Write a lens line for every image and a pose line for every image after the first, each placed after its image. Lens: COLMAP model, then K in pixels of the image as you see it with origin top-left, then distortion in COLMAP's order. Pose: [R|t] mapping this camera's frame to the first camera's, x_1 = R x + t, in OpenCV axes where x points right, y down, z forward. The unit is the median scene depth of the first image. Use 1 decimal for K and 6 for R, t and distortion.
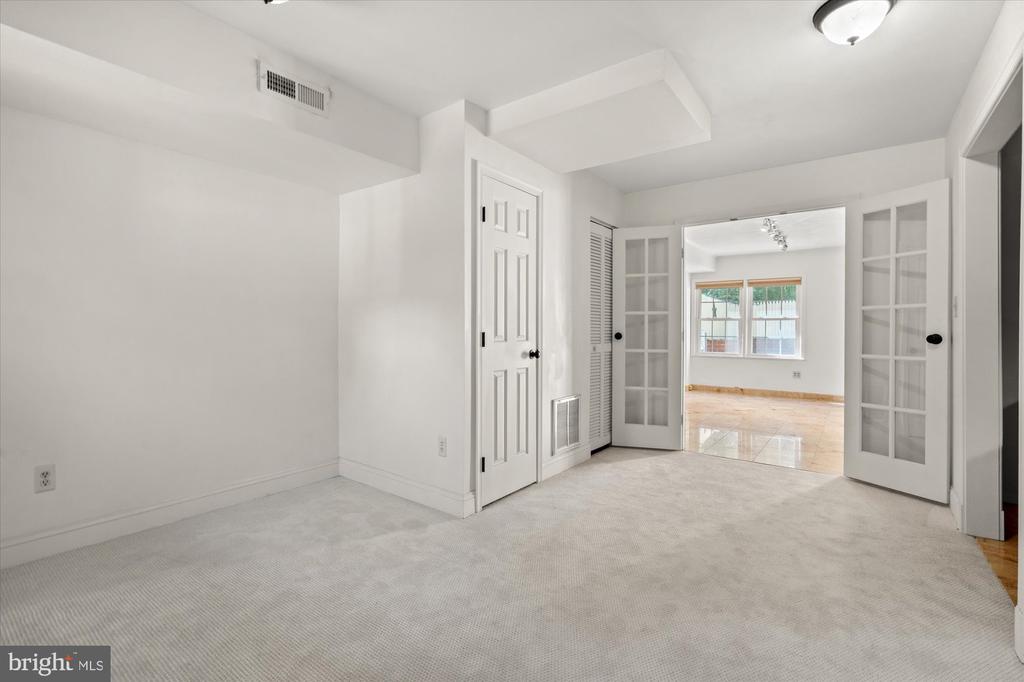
lens RADIAL K [[466.9, 0, 504.7], [0, 466.9, 335.3], [0, 0, 1]] dist [0.000131, -0.000238]
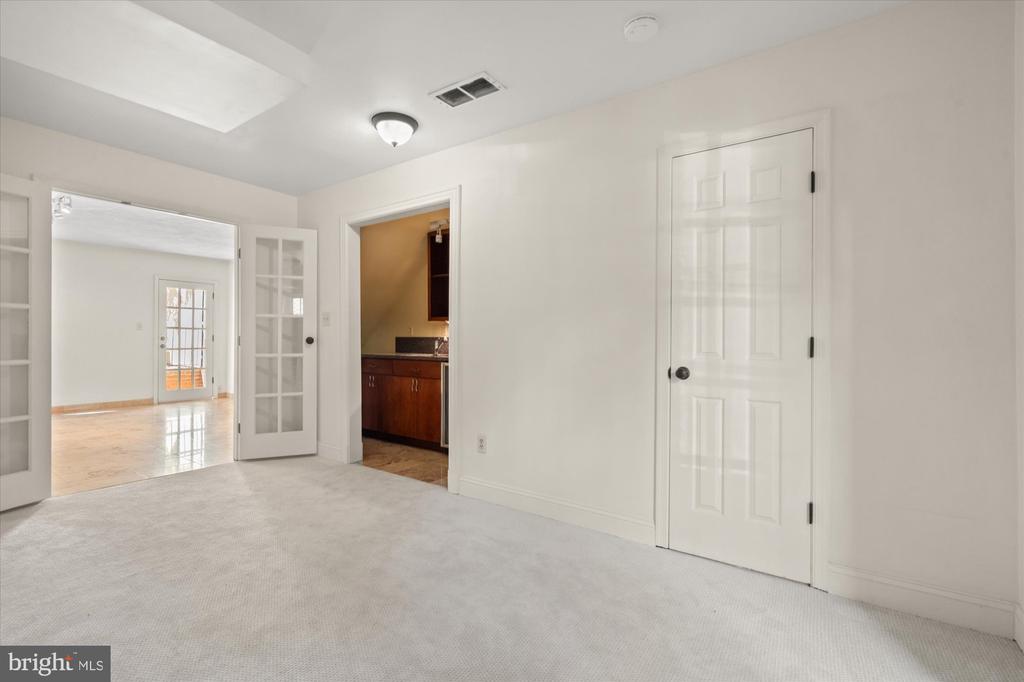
lens RADIAL K [[466.9, 0, 506.8], [0, 466.9, 339.1], [0, 0, 1]] dist [0.000131, -0.000238]
pose [[-0.034511, -0.005113, 0.999391, -0.508637], [0.002362, 0.999984, 0.005198, -0.002078], [-0.999402, 0.002540, -0.034499, 0.436522]]
